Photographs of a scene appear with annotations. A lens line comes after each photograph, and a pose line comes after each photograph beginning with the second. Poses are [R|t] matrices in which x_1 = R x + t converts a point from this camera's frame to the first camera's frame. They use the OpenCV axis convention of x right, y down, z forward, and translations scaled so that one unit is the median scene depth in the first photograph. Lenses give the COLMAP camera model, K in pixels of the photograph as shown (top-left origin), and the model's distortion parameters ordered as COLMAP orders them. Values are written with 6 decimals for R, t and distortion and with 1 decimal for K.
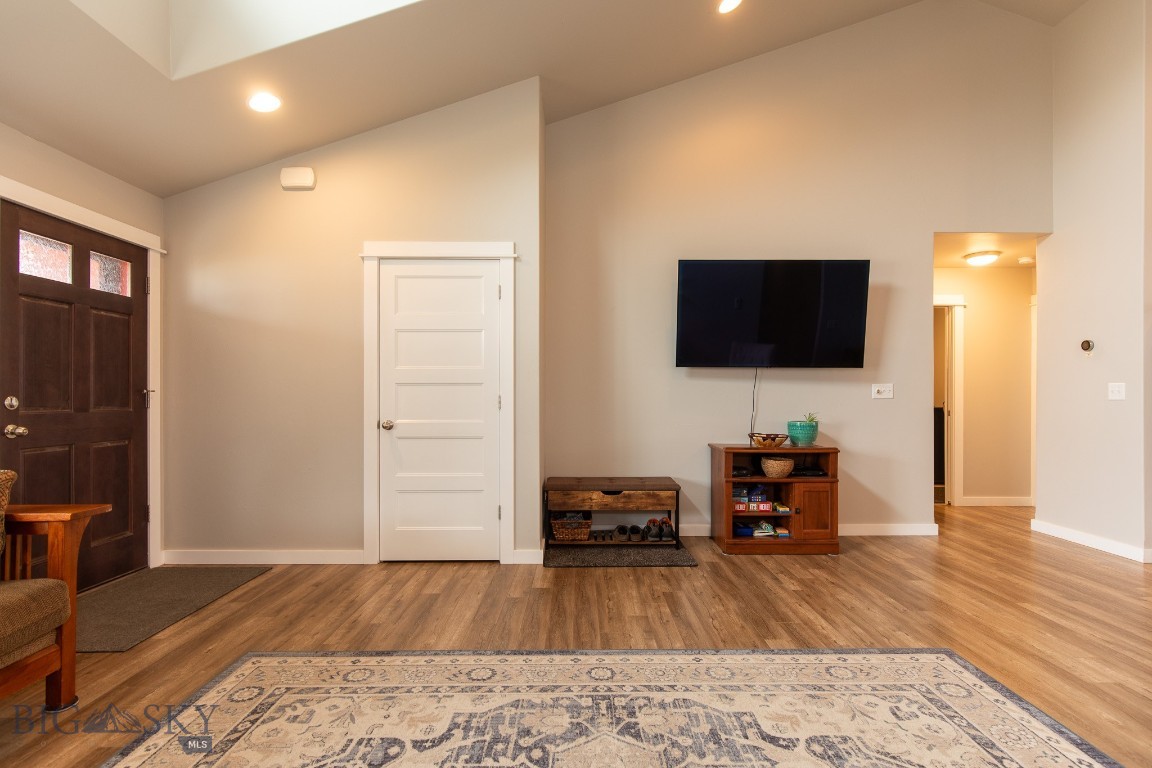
lens RADIAL K [[551.0, 0, 583.3], [0, 551.0, 393.4], [0, 0, 1]] dist [0.001711, -0.001192]
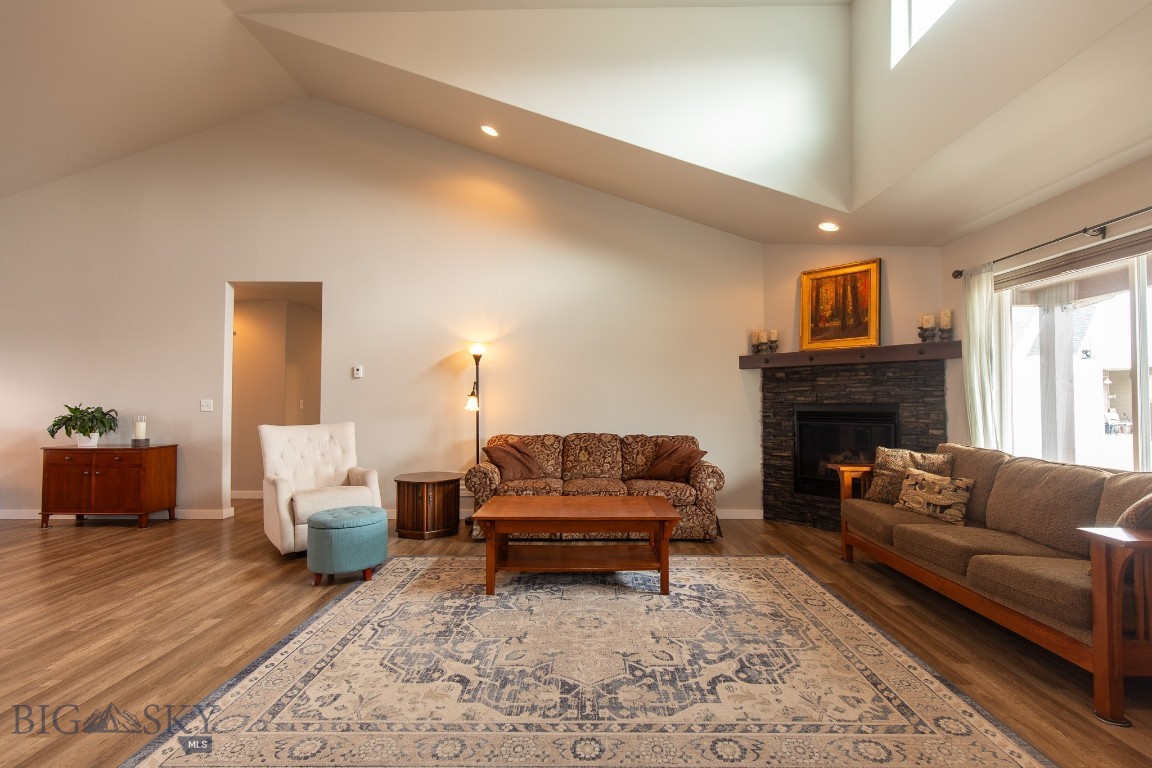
lens RADIAL K [[525.4, 0, 580.2], [0, 525.4, 386.9], [0, 0, 1]] dist [0.008646, -0.002996]
pose [[-0.999680, 0.005150, 0.024750, 0.024496], [0.004377, 0.999504, -0.031194, -0.032696], [-0.024898, -0.031075, -0.999207, 2.144962]]
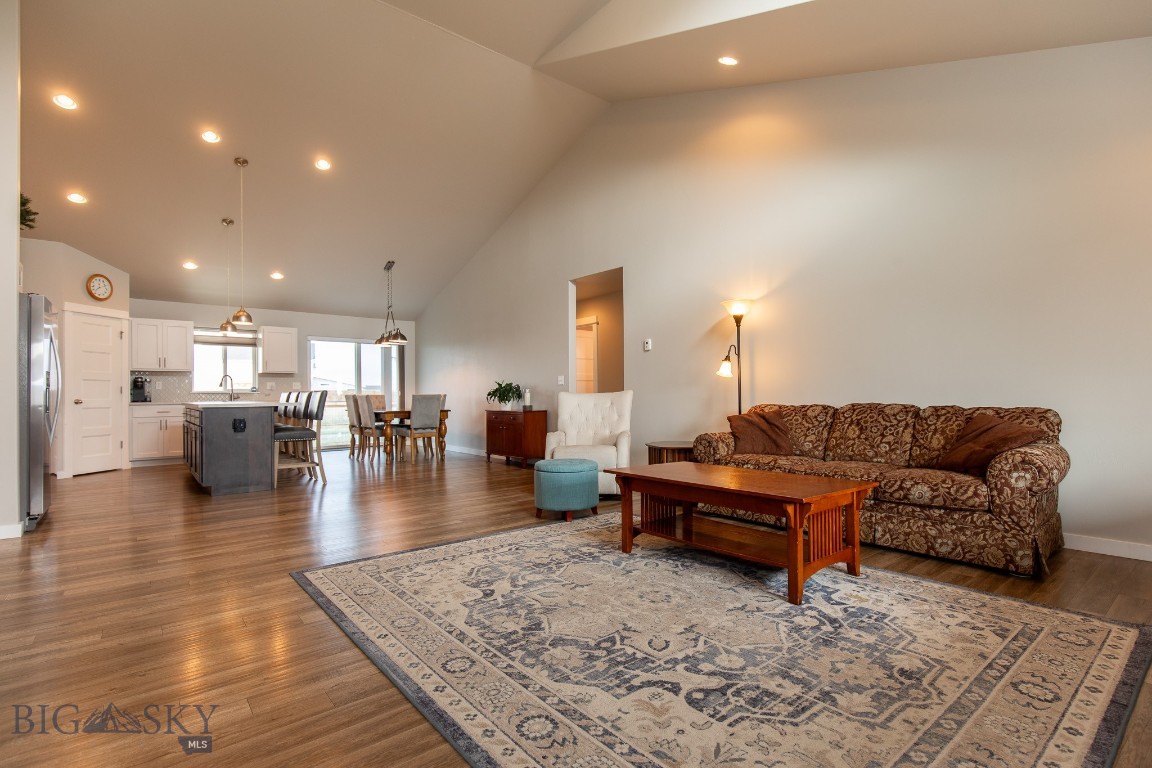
lens RADIAL K [[551.0, 0, 570.9], [0, 551.0, 389.6], [0, 0, 1]] dist [0.001711, -0.001192]
pose [[-0.619516, 0.016665, 0.784807, -0.905659], [0.004956, 0.999838, -0.017319, 0.100648], [-0.784968, -0.006840, -0.619498, 1.643564]]
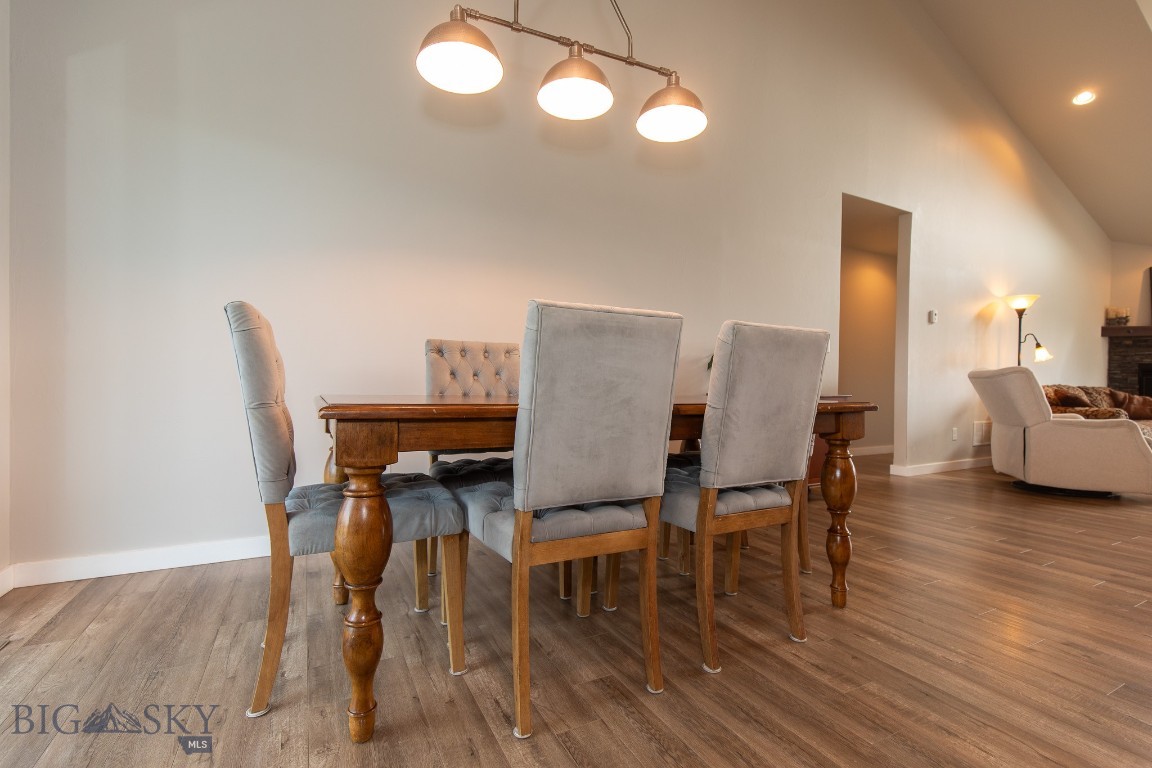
lens RADIAL K [[525.4, 0, 592.0], [0, 525.4, 379.4], [0, 0, 1]] dist [0.008646, -0.002996]
pose [[-0.879634, -0.011293, -0.475516, 4.055228], [-0.017898, 0.999796, 0.009365, 0.113169], [0.475314, 0.016748, -0.879657, 0.866534]]
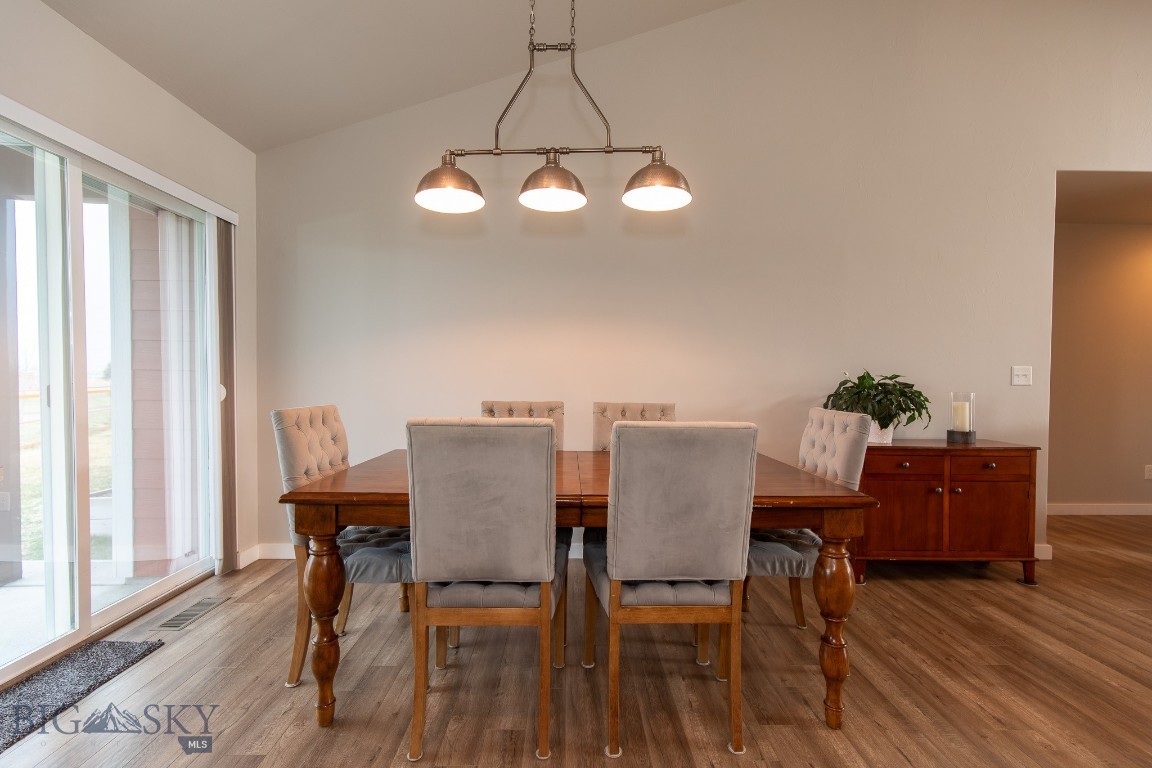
lens RADIAL K [[525.4, 0, 574.2], [0, 525.4, 379.6], [0, 0, 1]] dist [0.008646, -0.002996]
pose [[-0.999772, -0.006304, -0.020421, 3.619809], [-0.006688, 0.999802, 0.018766, -0.039261], [0.020299, 0.018898, -0.999615, 1.066710]]
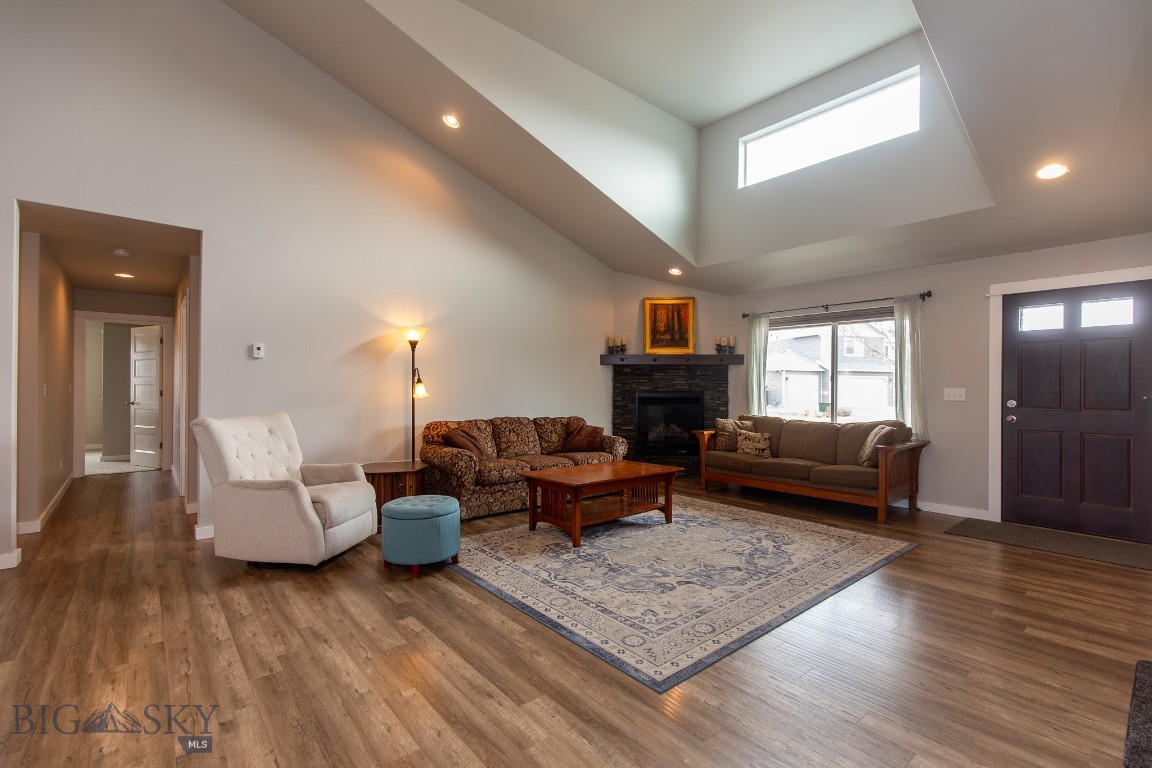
lens RADIAL K [[525.4, 0, 582.9], [0, 525.4, 386.7], [0, 0, 1]] dist [0.008646, -0.002996]
pose [[-0.761979, -0.003832, -0.647590, 1.701833], [-0.001154, 0.999989, -0.004559, -0.041286], [0.647600, -0.002727, -0.761975, 2.034413]]
